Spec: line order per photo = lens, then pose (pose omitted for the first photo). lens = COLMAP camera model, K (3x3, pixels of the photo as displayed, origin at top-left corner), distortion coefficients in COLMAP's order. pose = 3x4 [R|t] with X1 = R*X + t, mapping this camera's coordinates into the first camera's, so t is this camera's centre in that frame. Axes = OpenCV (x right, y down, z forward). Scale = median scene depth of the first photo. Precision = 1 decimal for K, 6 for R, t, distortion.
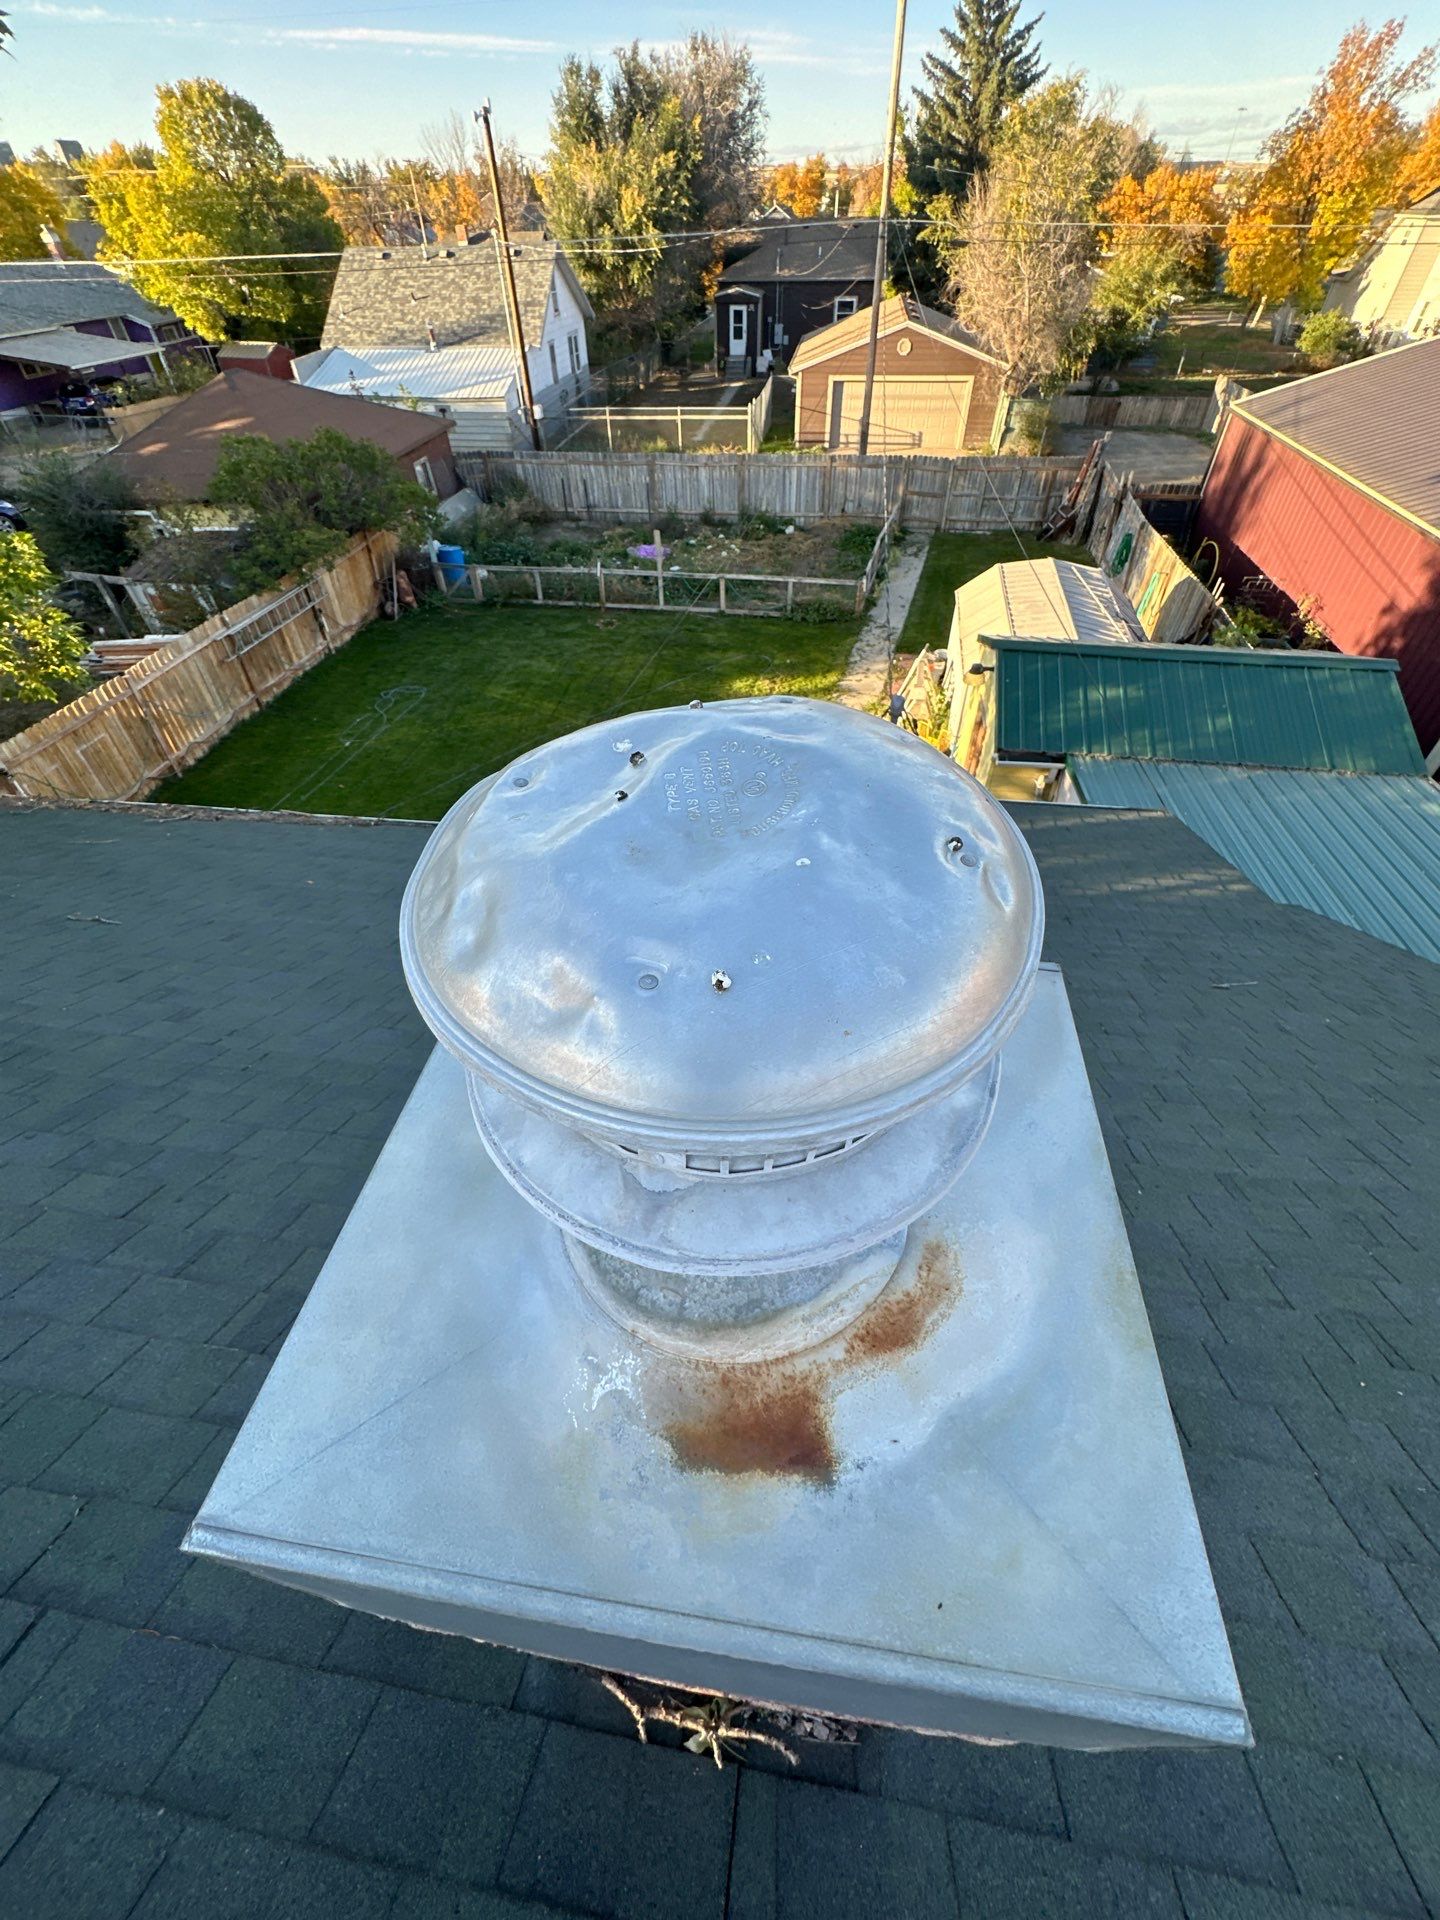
lens RADIAL K [[916.2, 0, 721.5], [0, 916.2, 959.5], [0, 0, 1]] dist [-0.004688, 0.000460]
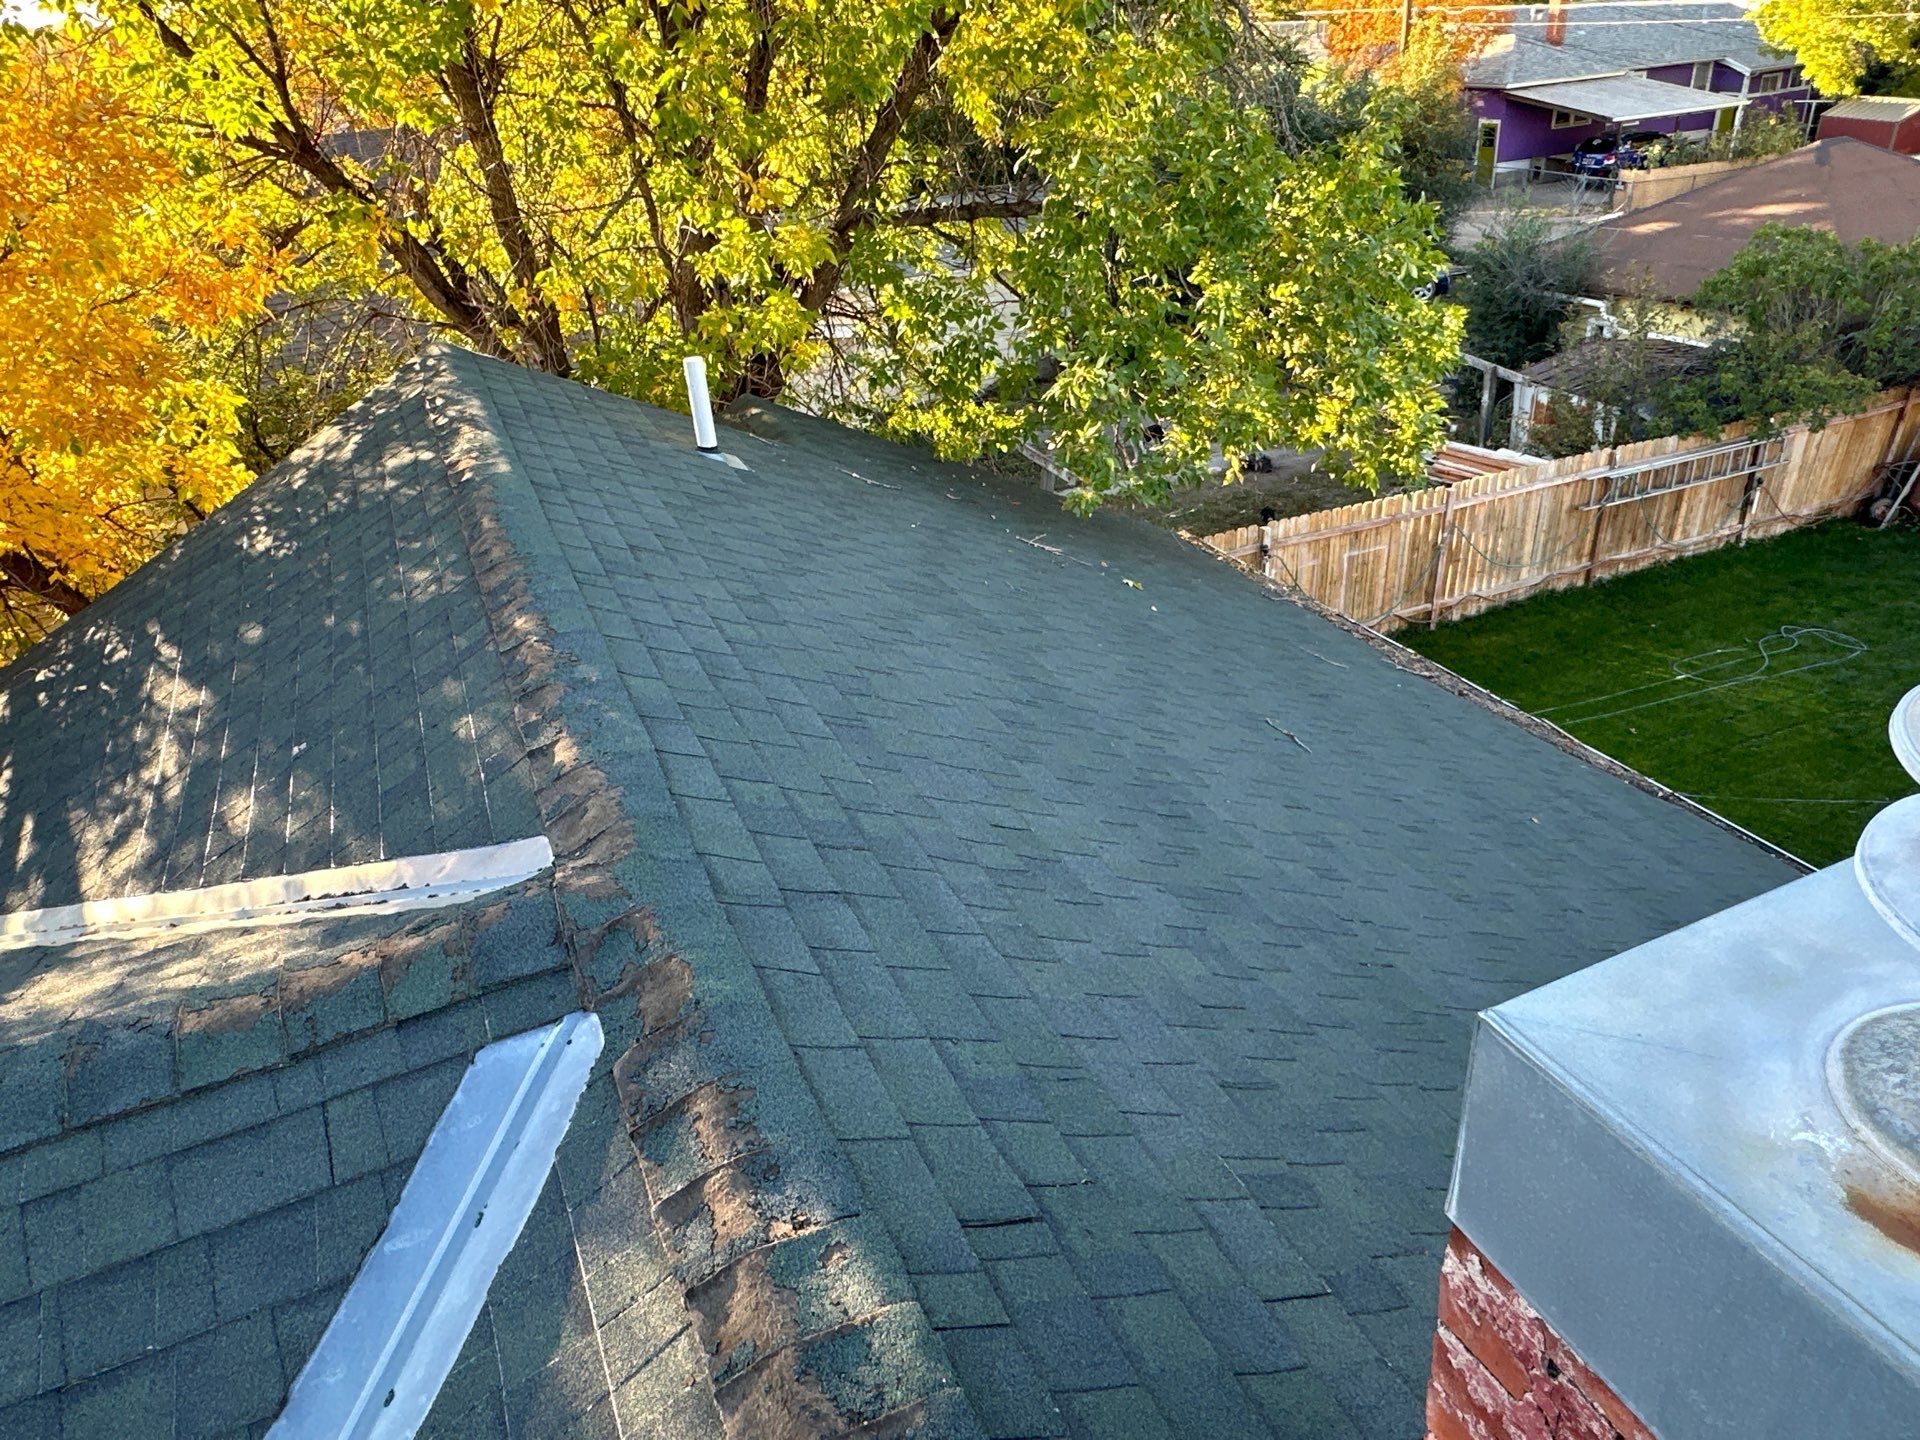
lens RADIAL K [[1220.4, 0, 960.0], [0, 1220.4, 720.0], [0, 0, 1]] dist [-0.007480, 0.004283]
pose [[0.525608, 0.407560, -0.746747, -0.029345], [-0.509773, 0.853619, 0.107077, -0.045044], [0.681078, 0.324391, 0.656433, 0.114643]]
